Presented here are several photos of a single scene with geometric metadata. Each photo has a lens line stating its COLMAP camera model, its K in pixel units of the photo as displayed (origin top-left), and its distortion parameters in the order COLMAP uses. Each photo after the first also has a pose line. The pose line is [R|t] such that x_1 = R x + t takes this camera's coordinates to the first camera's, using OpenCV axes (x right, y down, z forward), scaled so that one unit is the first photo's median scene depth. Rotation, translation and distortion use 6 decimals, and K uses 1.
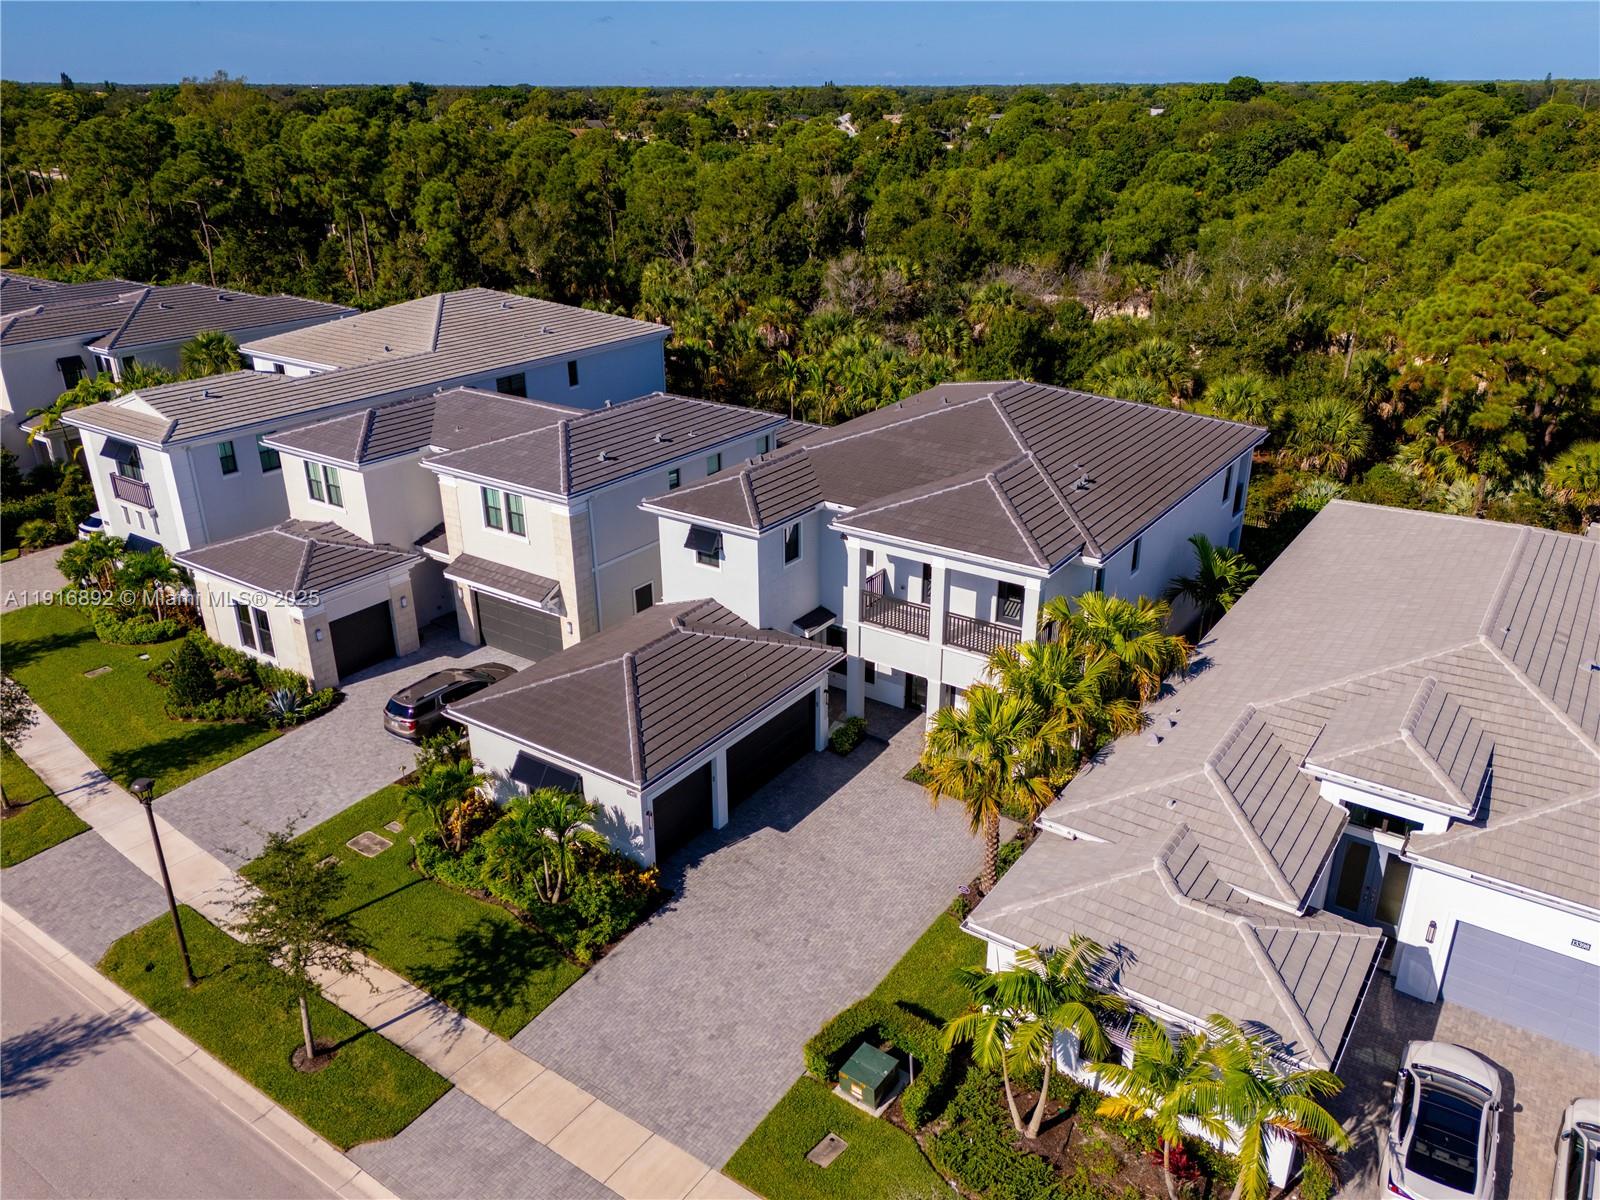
lens RADIAL K [[1190.2, 0, 800.0], [0, 1190.2, 600.0], [0, 0, 1]] dist [0.112855, -0.146181]
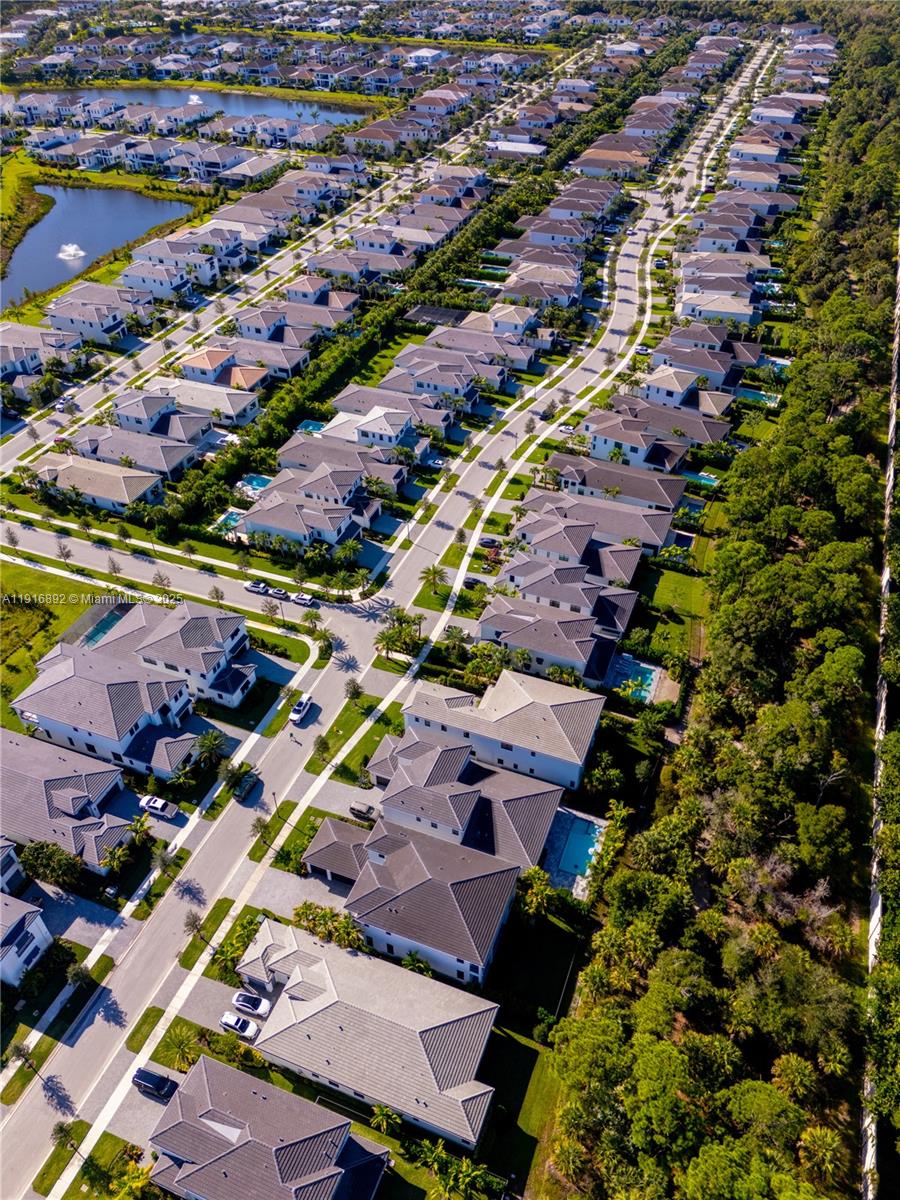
lens RADIAL K [[884.2, 0, 450.0], [0, 884.2, 600.0], [0, 0, 1]] dist [0.074110, -0.060962]
pose [[0.229601, 0.629625, -0.742197, 1.741744], [-0.370618, 0.761677, 0.531498, -2.396095], [0.899959, 0.153039, 0.408232, -0.161802]]
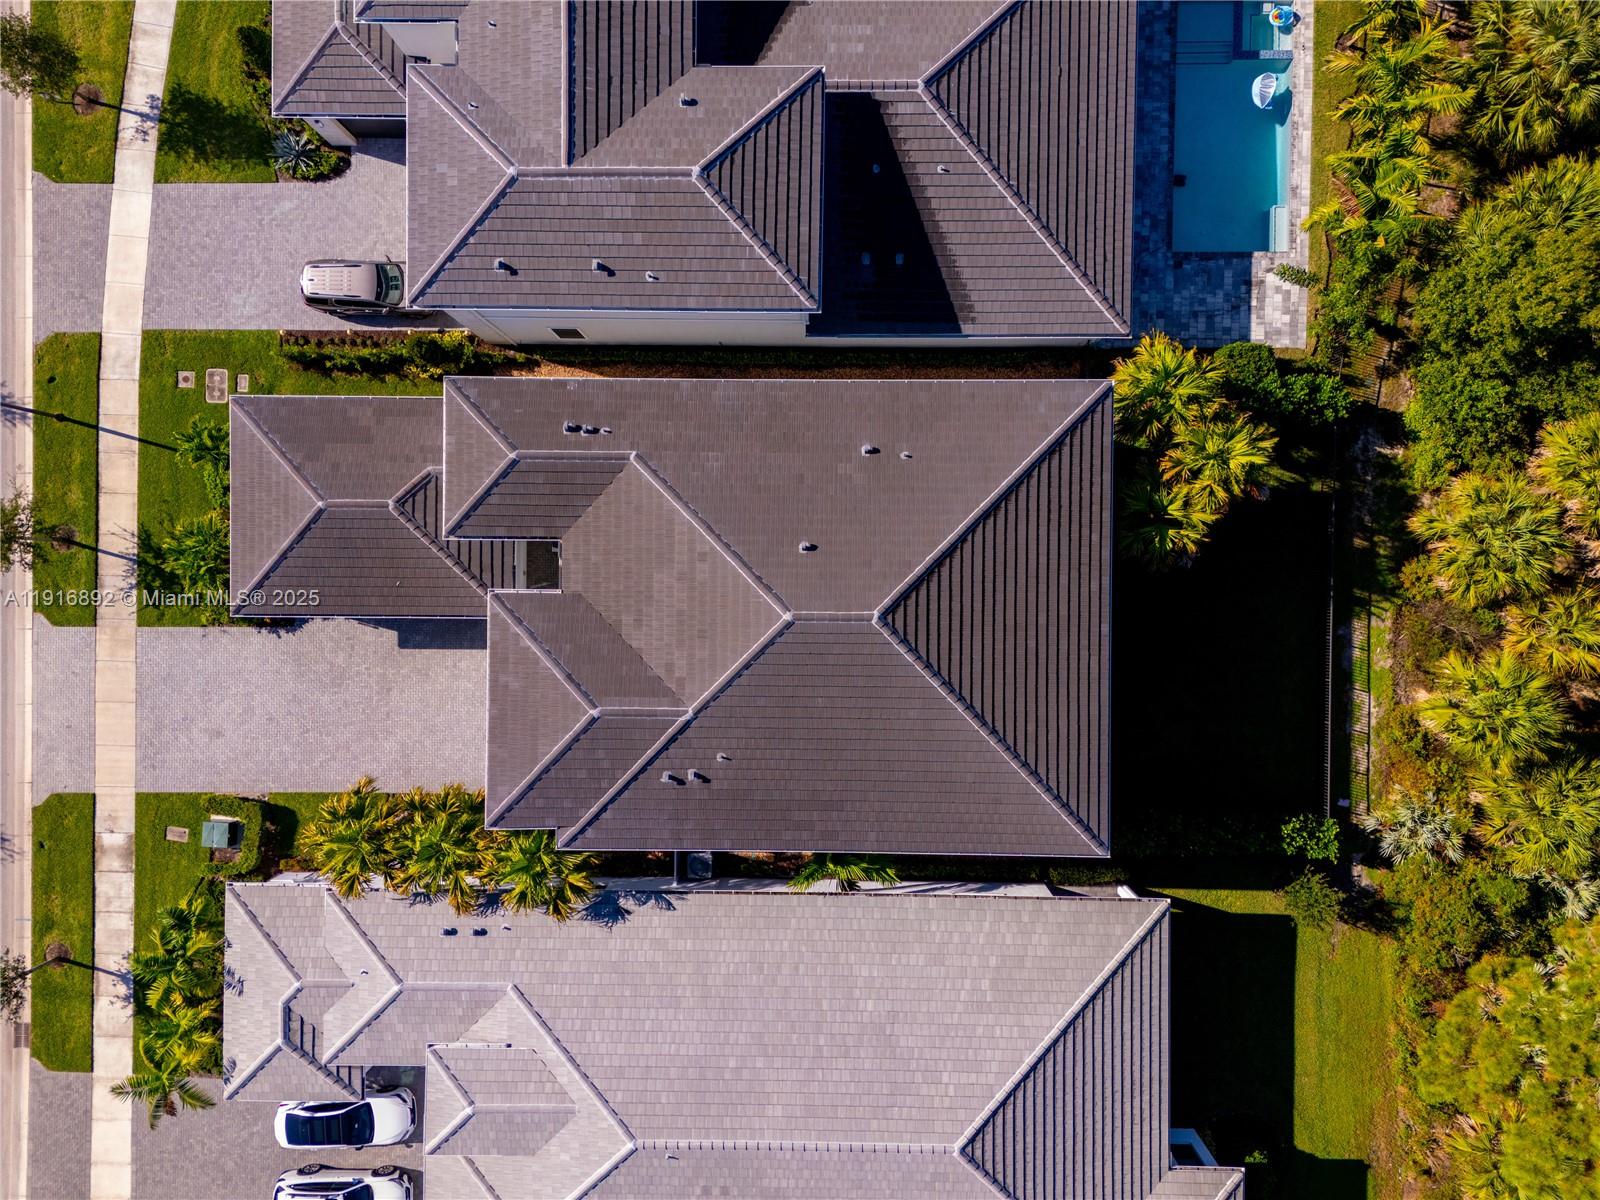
lens RADIAL K [[1178.9, 0, 800.0], [0, 1178.9, 600.0], [0, 0, 1]] dist [0.074110, -0.060962]
pose [[0.567675, 0.823167, -0.011842, 0.179696], [-0.305417, 0.223937, 0.925512, -0.990952], [0.764503, -0.521774, 0.378532, 0.763783]]
